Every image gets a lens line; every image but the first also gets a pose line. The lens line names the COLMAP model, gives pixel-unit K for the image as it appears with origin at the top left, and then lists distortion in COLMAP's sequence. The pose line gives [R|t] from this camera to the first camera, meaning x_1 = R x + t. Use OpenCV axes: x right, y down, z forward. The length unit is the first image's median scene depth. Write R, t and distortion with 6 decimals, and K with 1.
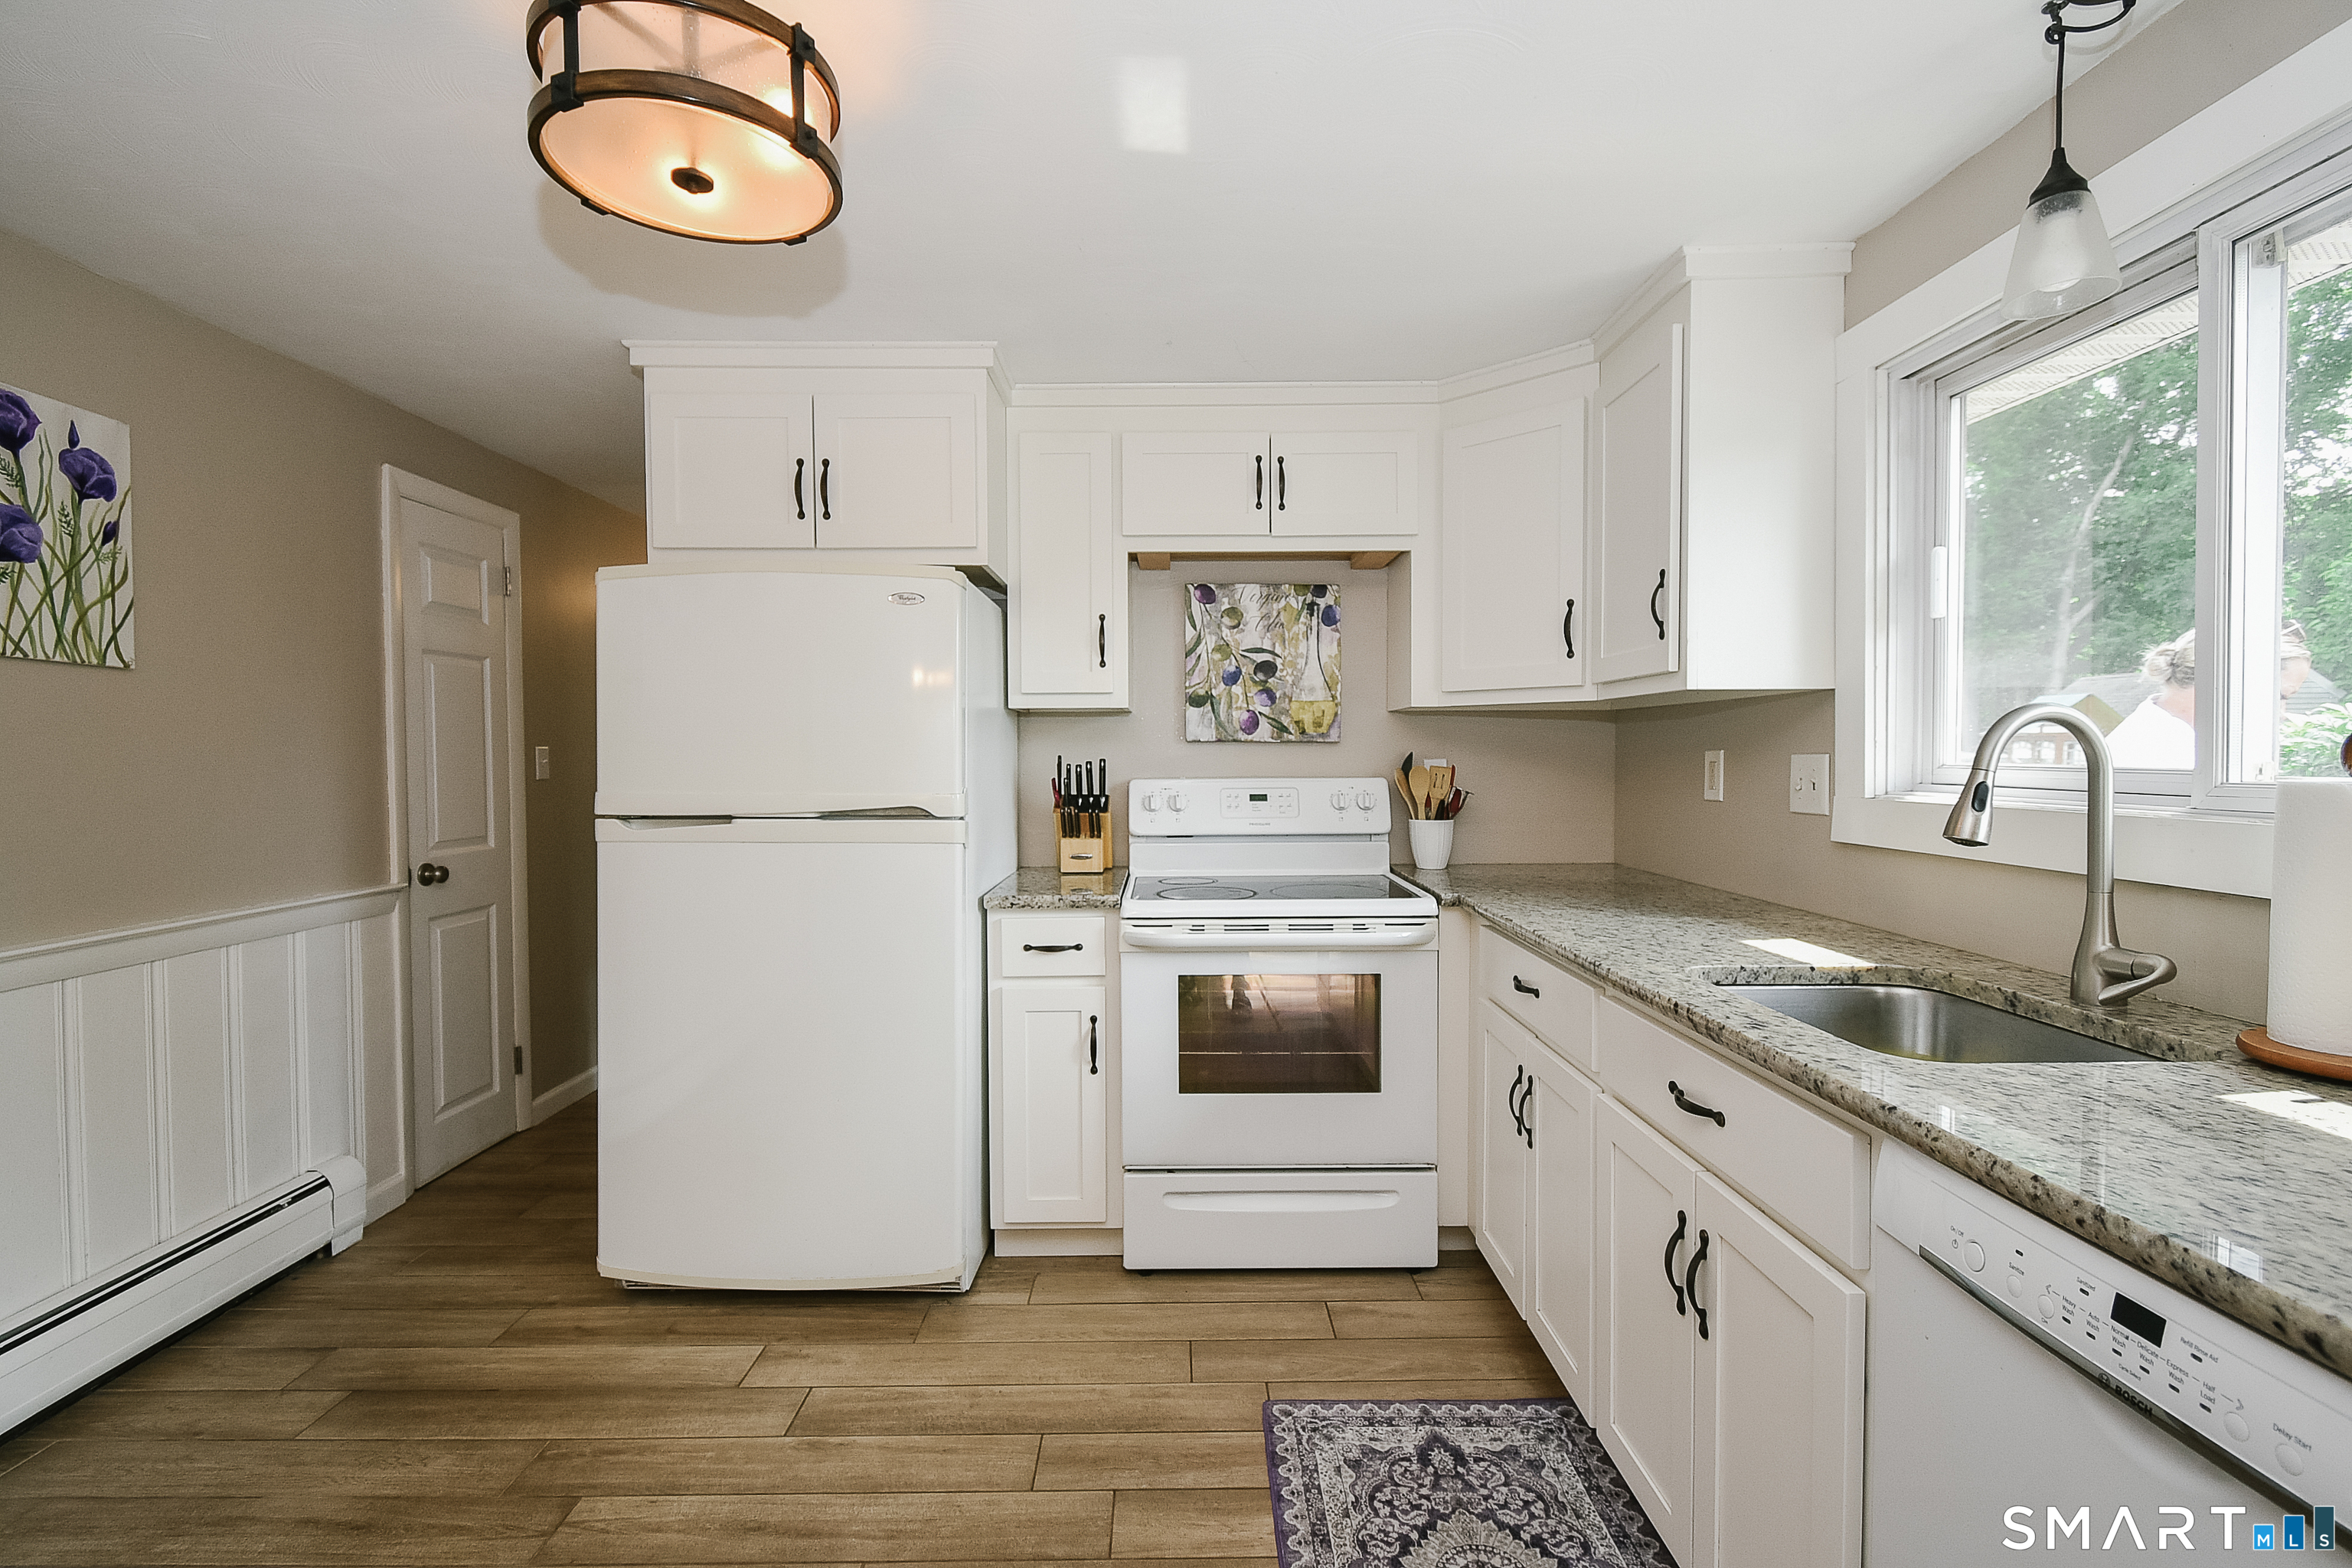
lens RADIAL K [[1046.4, 0, 1179.3], [0, 1046.4, 781.4], [0, 0, 1]] dist [0.006796, -0.003860]
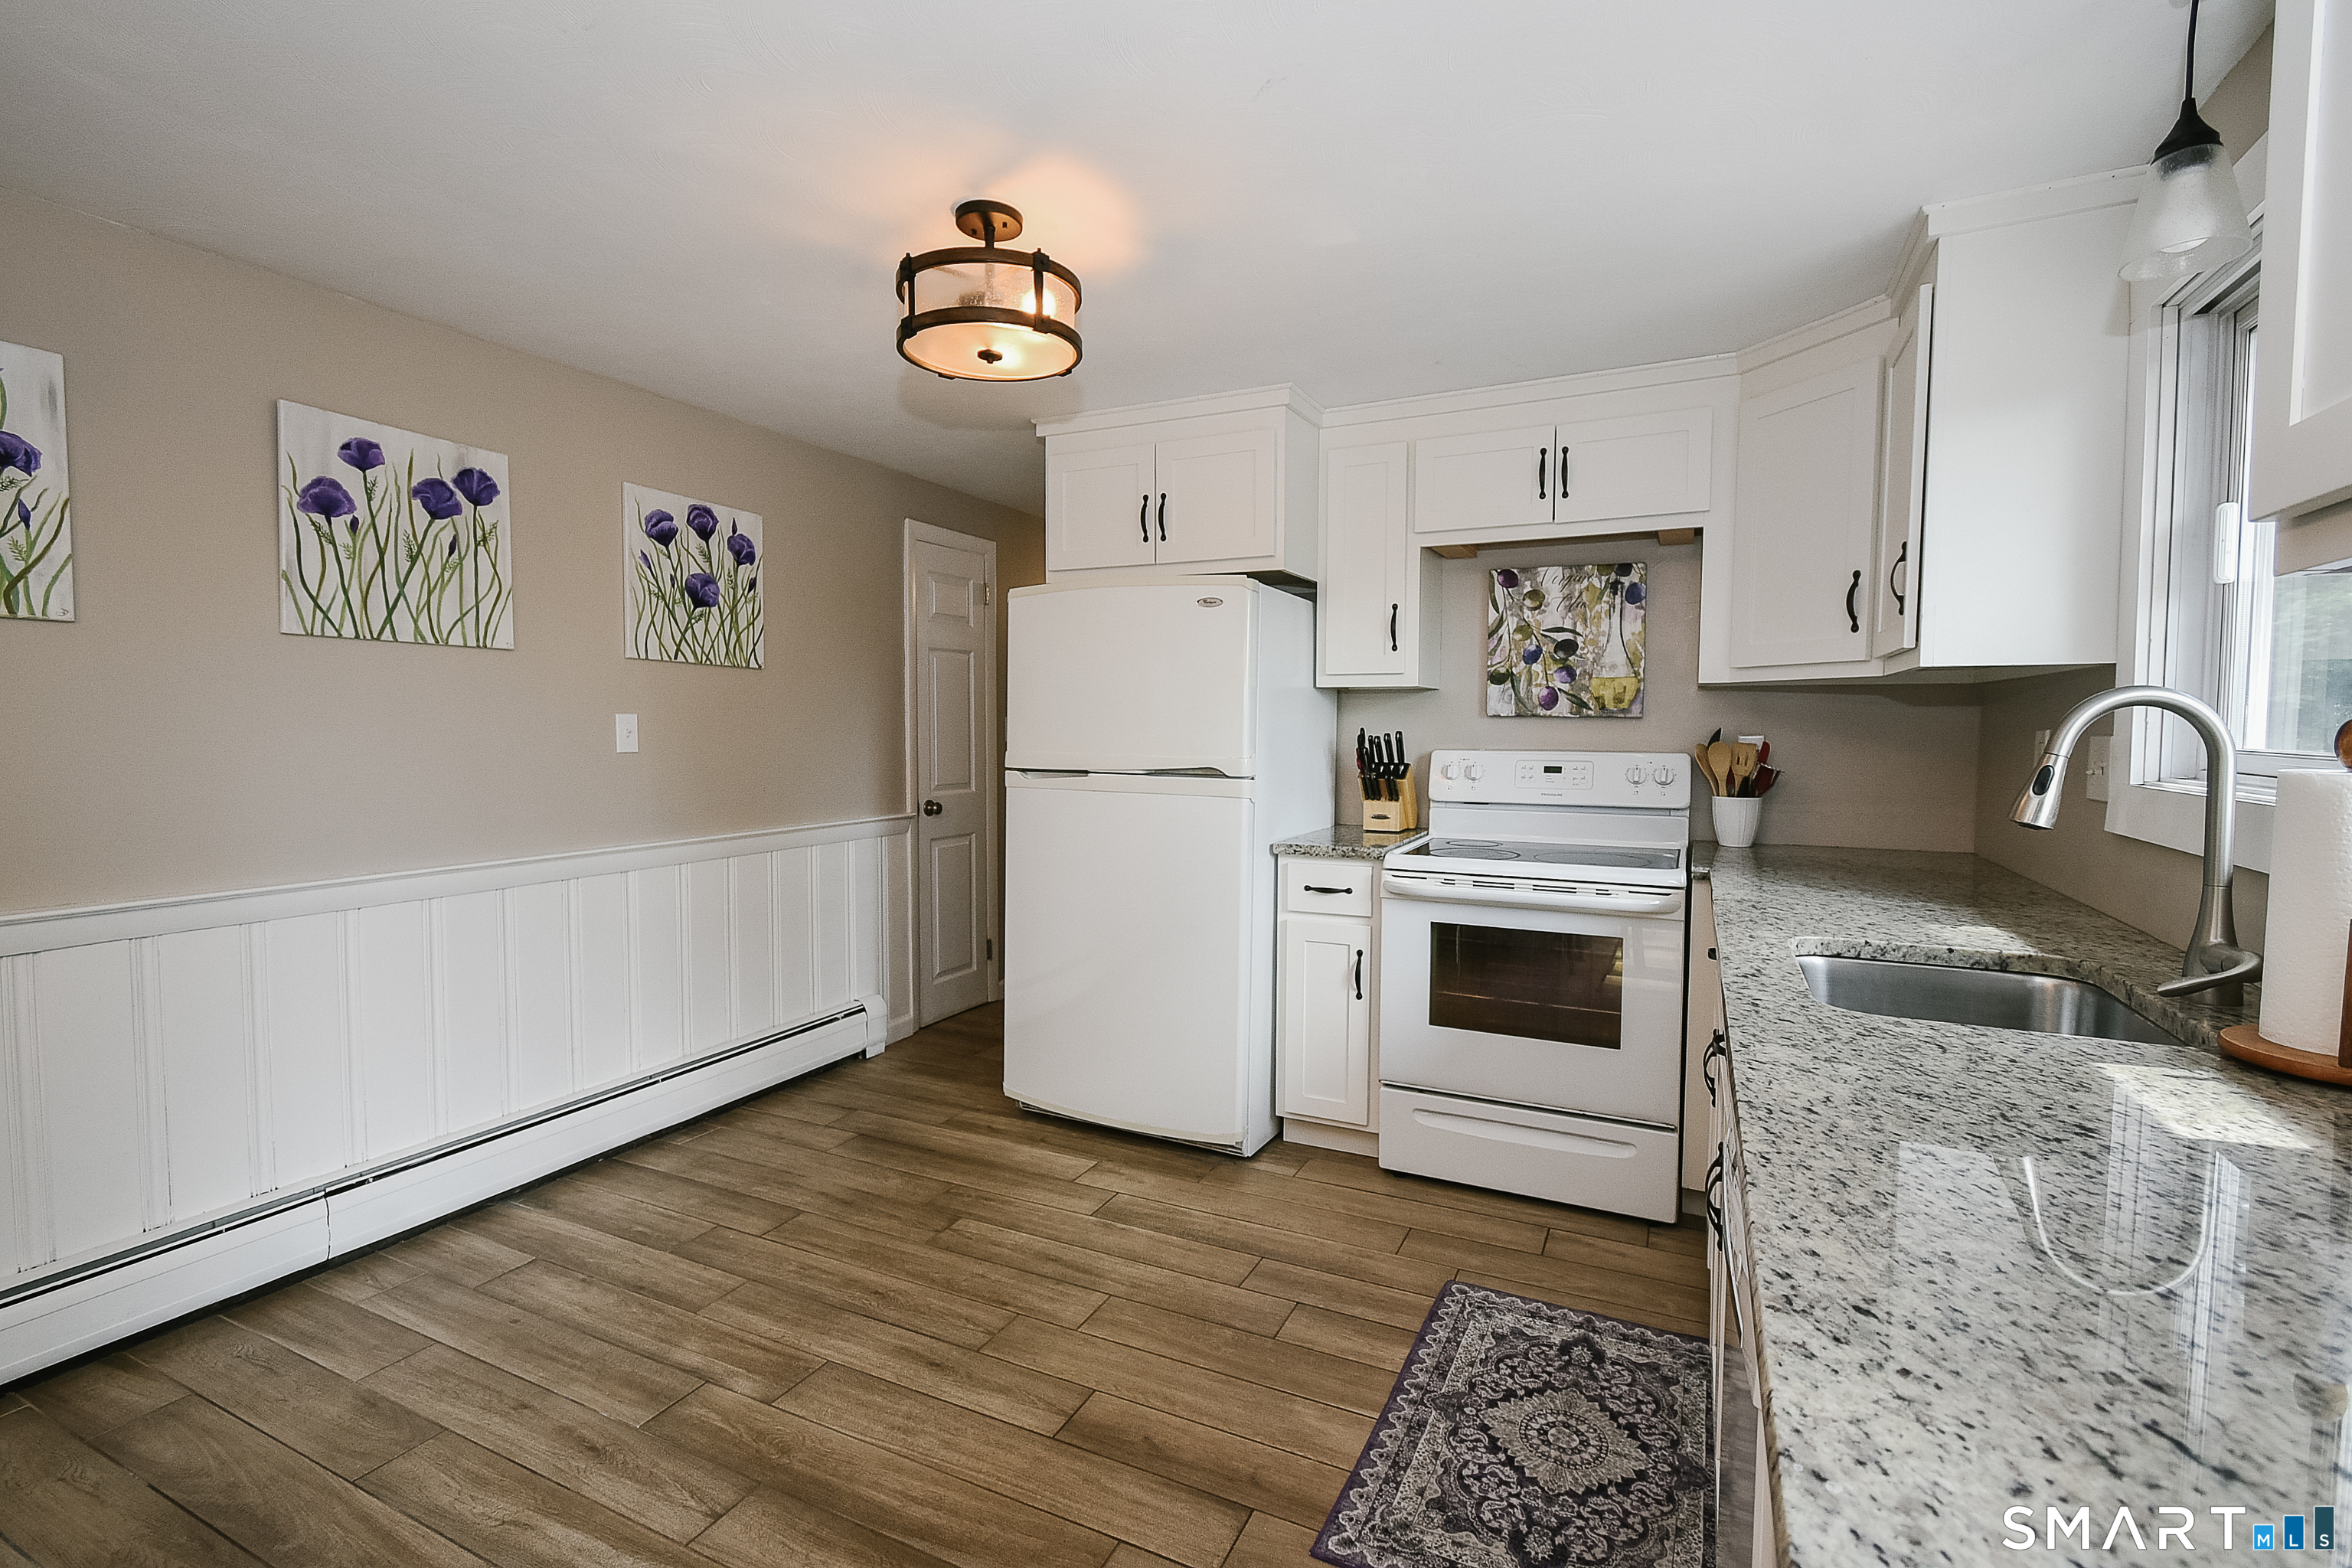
lens RADIAL K [[1046.4, 0, 1179.3], [0, 1046.4, 781.4], [0, 0, 1]] dist [0.006796, -0.003860]
pose [[0.898135, 0.032433, -0.438522, 0.249898], [-0.019699, 0.999243, 0.033559, -0.001039], [0.439278, -0.021502, 0.898094, -0.144172]]
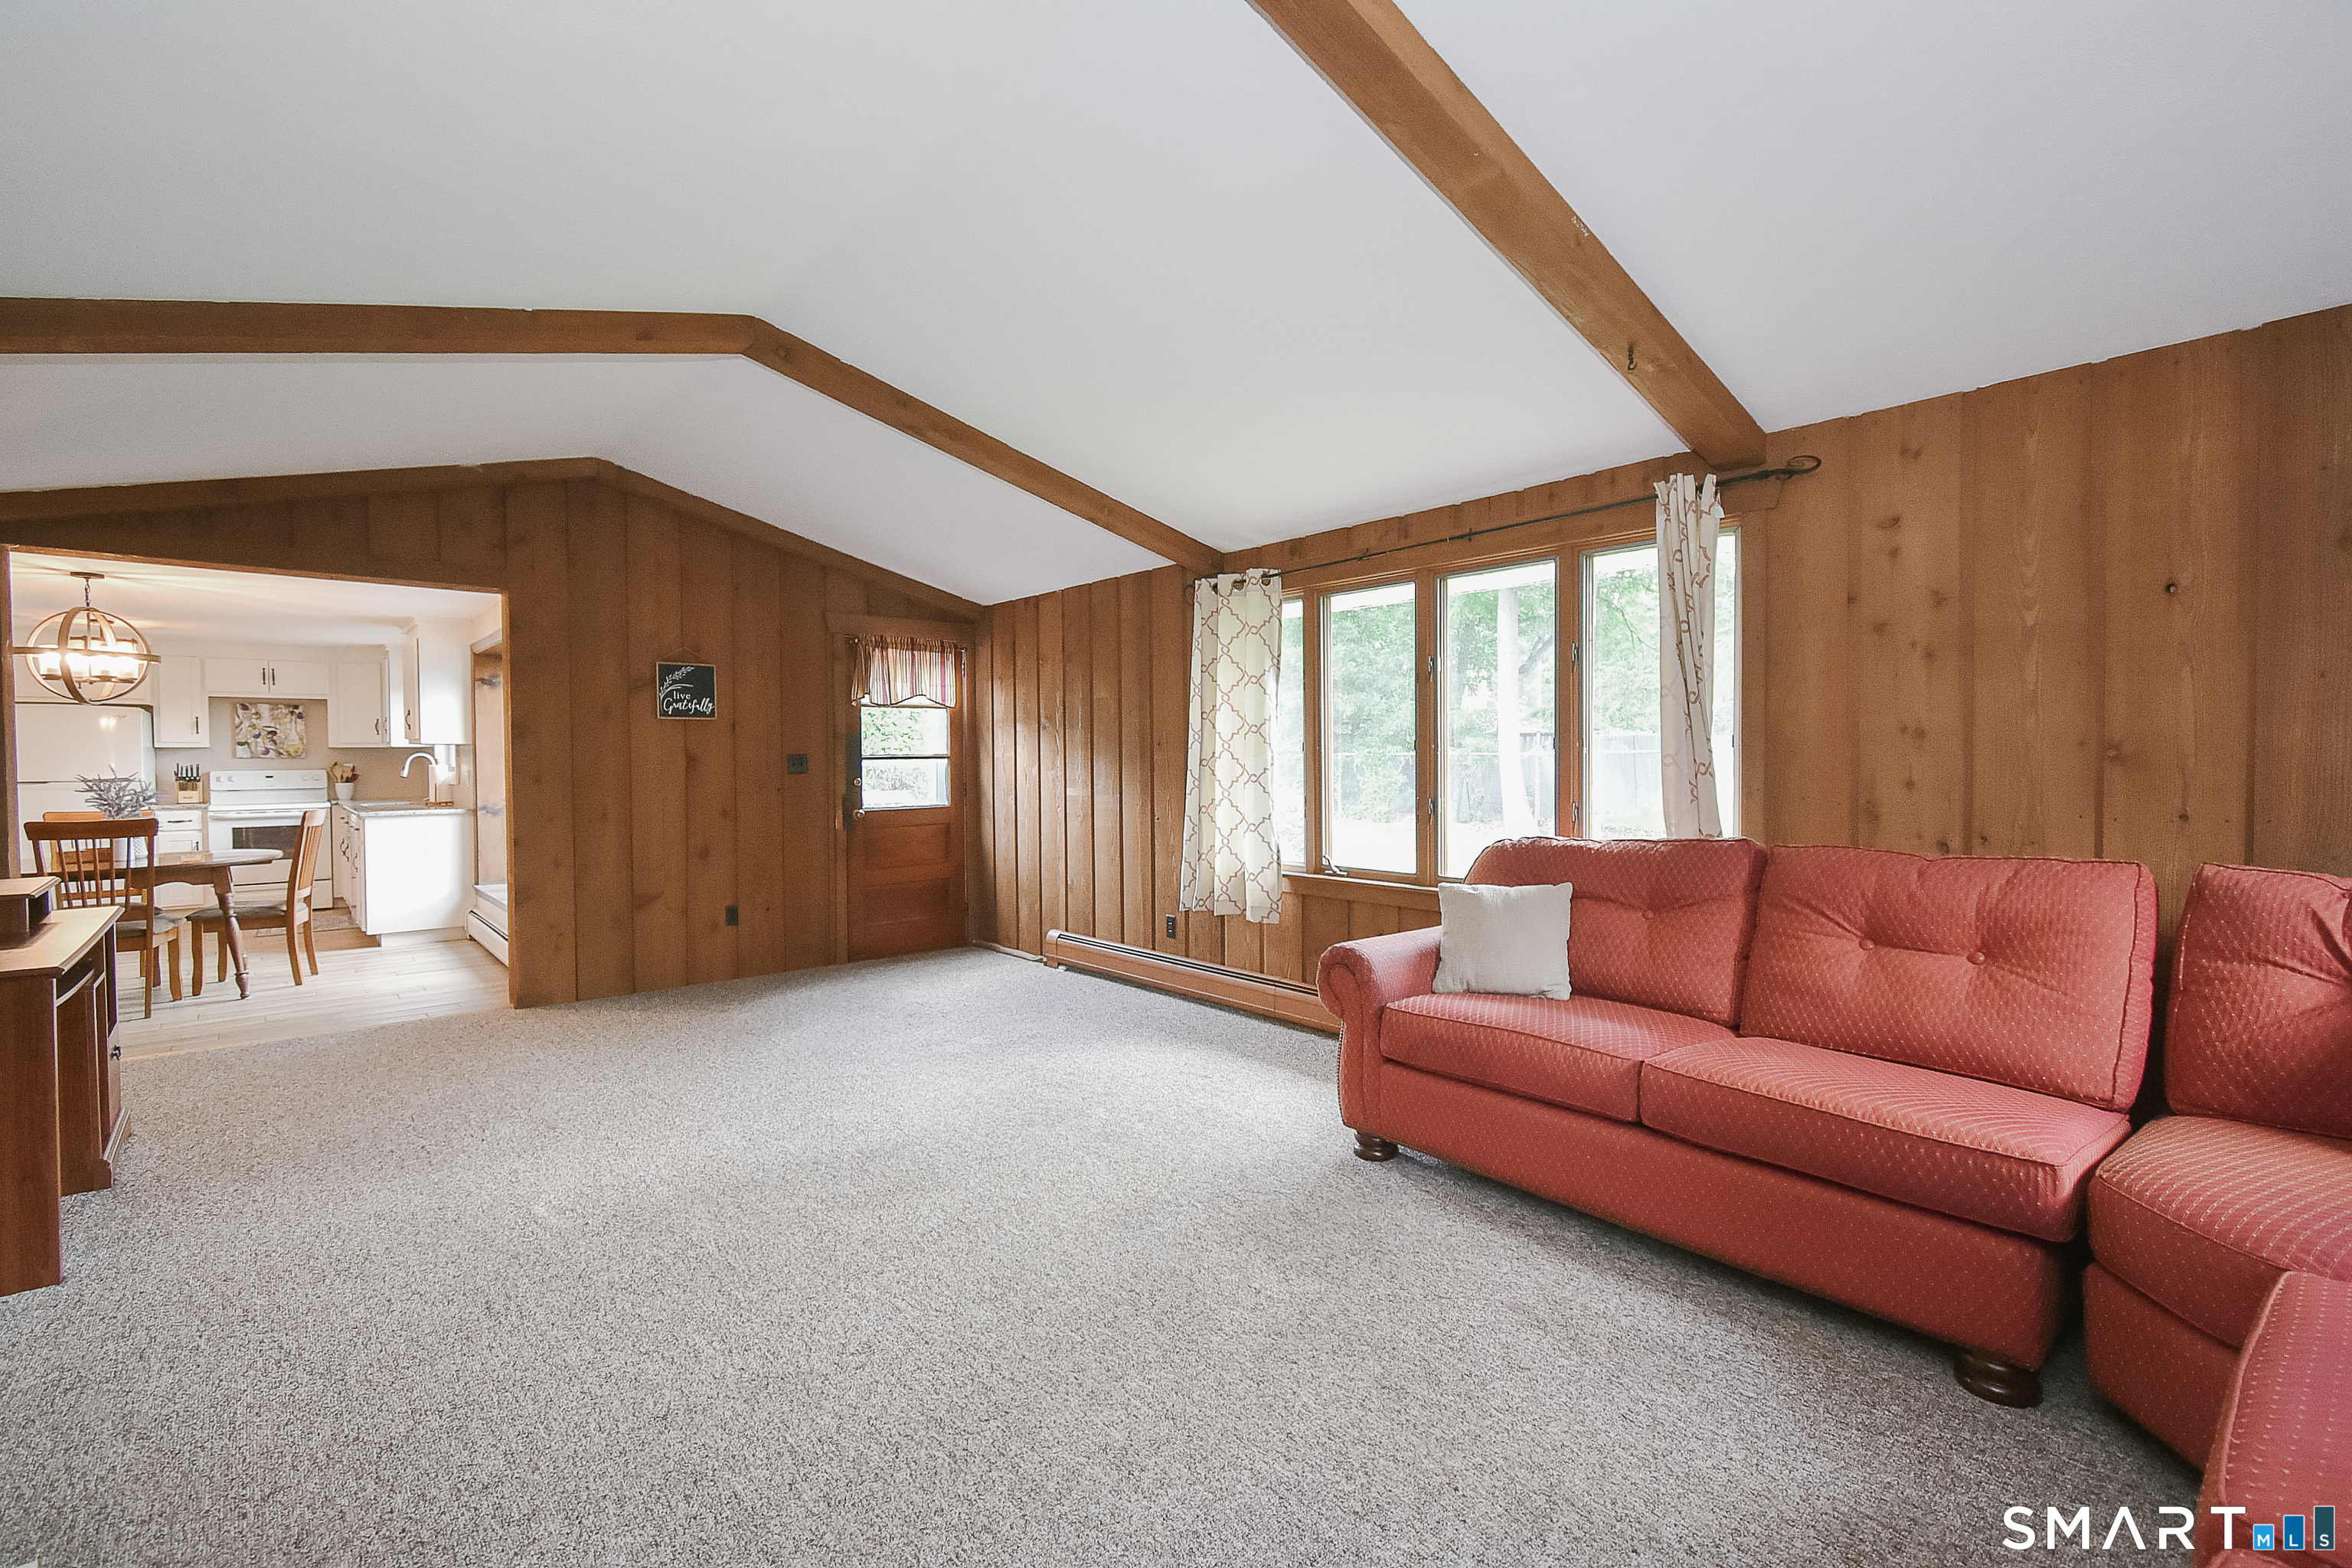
lens RADIAL K [[1019.2, 0, 1167.9], [0, 1019.2, 777.5], [0, 0, 1]] dist [0.009770, -0.004145]
pose [[0.755280, -0.015452, 0.655220, 0.119720], [0.018921, 0.999819, 0.001768, 0.075180], [-0.655129, 0.011062, 0.755436, -3.549370]]
